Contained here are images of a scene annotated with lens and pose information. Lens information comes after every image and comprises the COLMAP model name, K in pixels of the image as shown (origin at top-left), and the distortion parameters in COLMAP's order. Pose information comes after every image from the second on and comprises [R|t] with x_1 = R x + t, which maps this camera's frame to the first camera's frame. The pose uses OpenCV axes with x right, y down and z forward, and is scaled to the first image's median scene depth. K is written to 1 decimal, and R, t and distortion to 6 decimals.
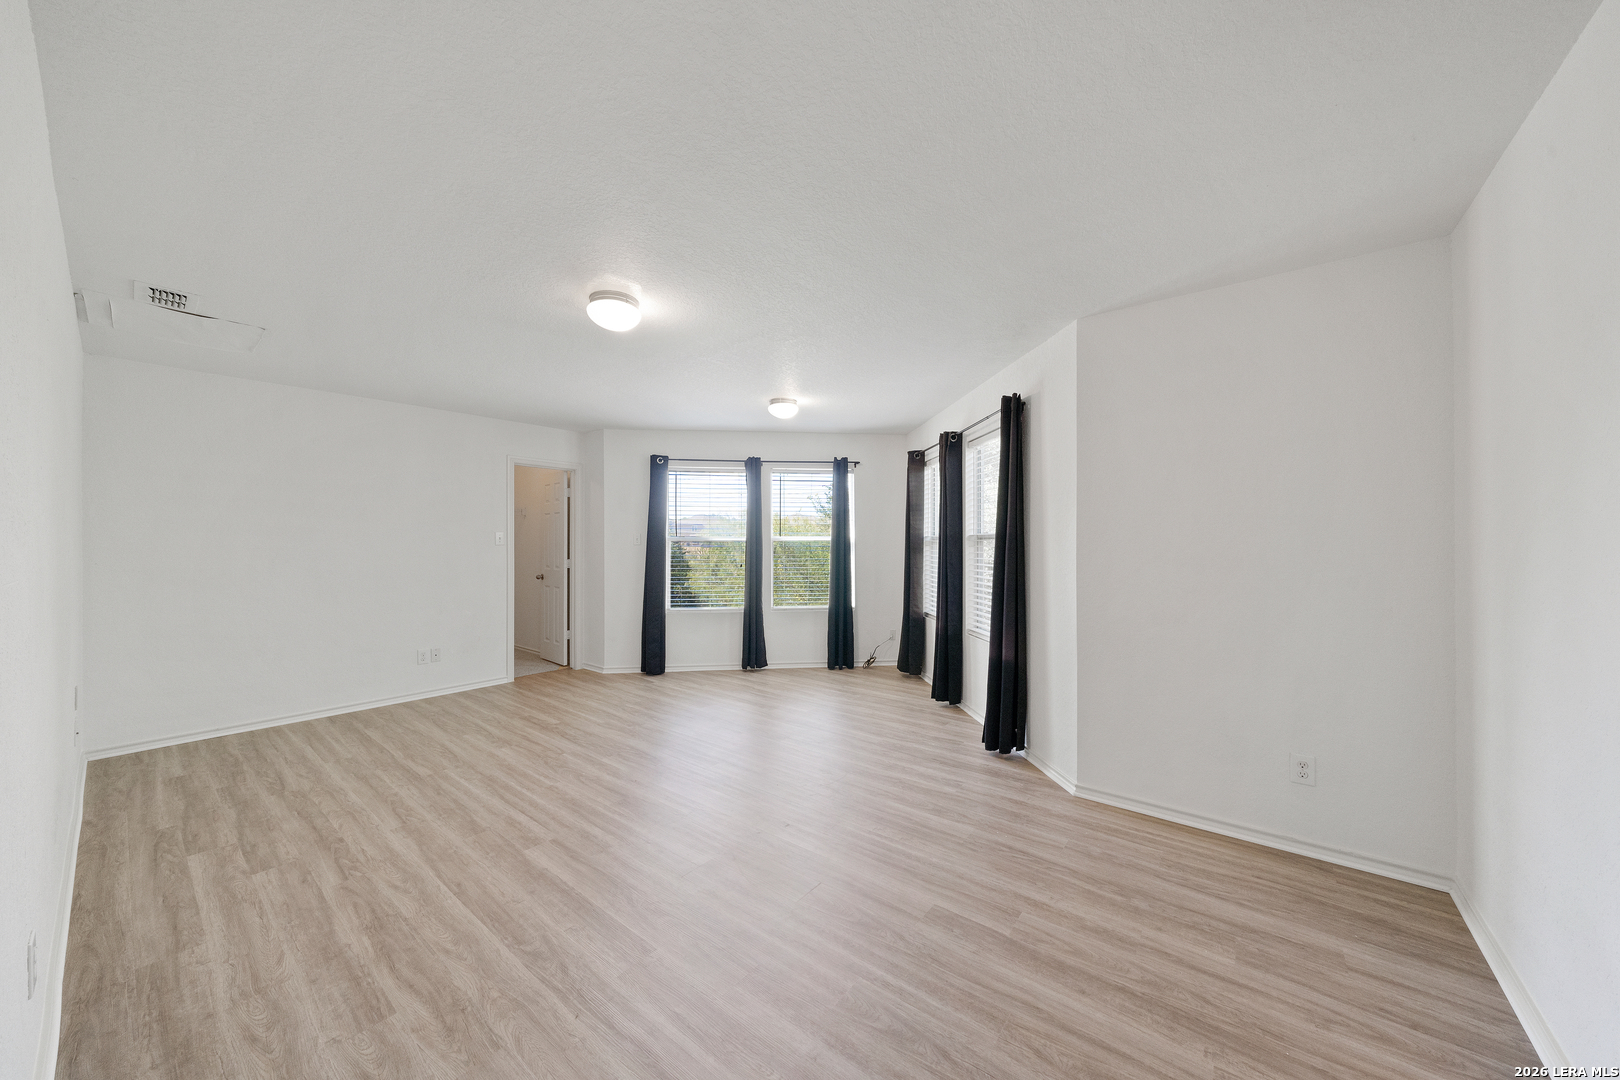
lens RADIAL K [[543.3, 0, 819.9], [0, 543.3, 543.0], [0, 0, 1]] dist [-0.005303, 0.000178]
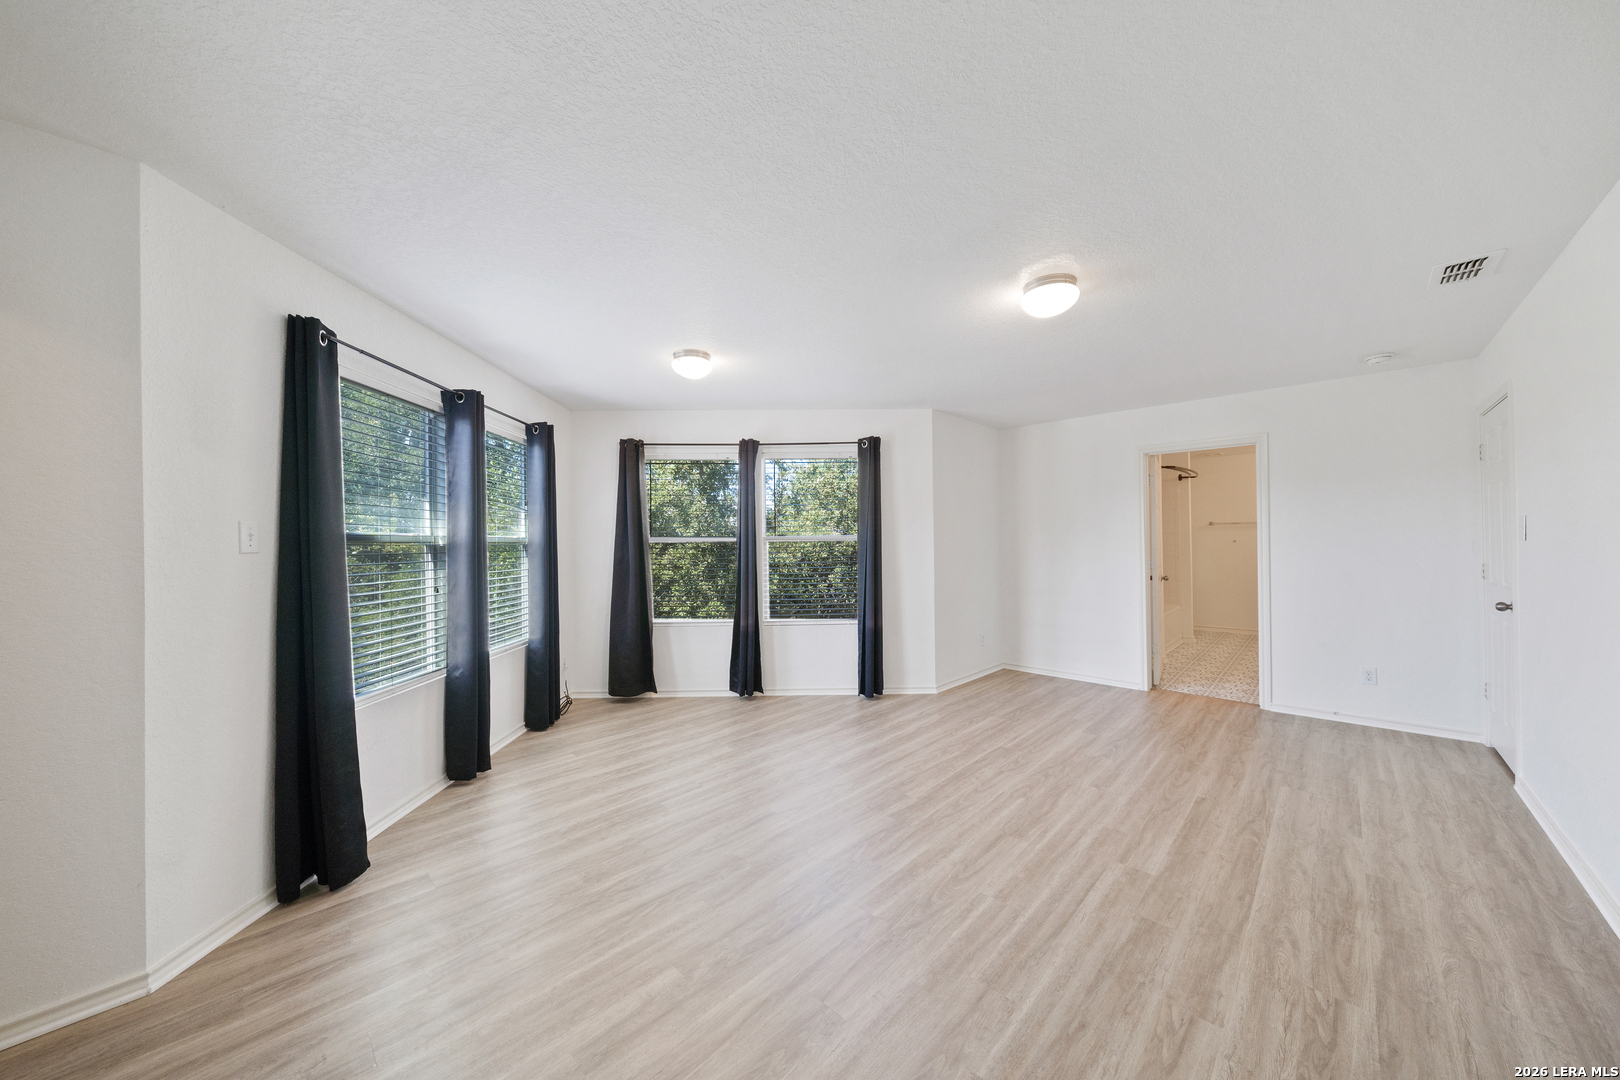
lens RADIAL K [[543.3, 0, 819.9], [0, 543.3, 543.0], [0, 0, 1]] dist [-0.005303, 0.000178]
pose [[0.118664, 0.000199, 0.992934, -1.567269], [0.007054, 0.999975, -0.001044, 0.011255], [-0.992909, 0.007128, 0.118659, 1.497061]]
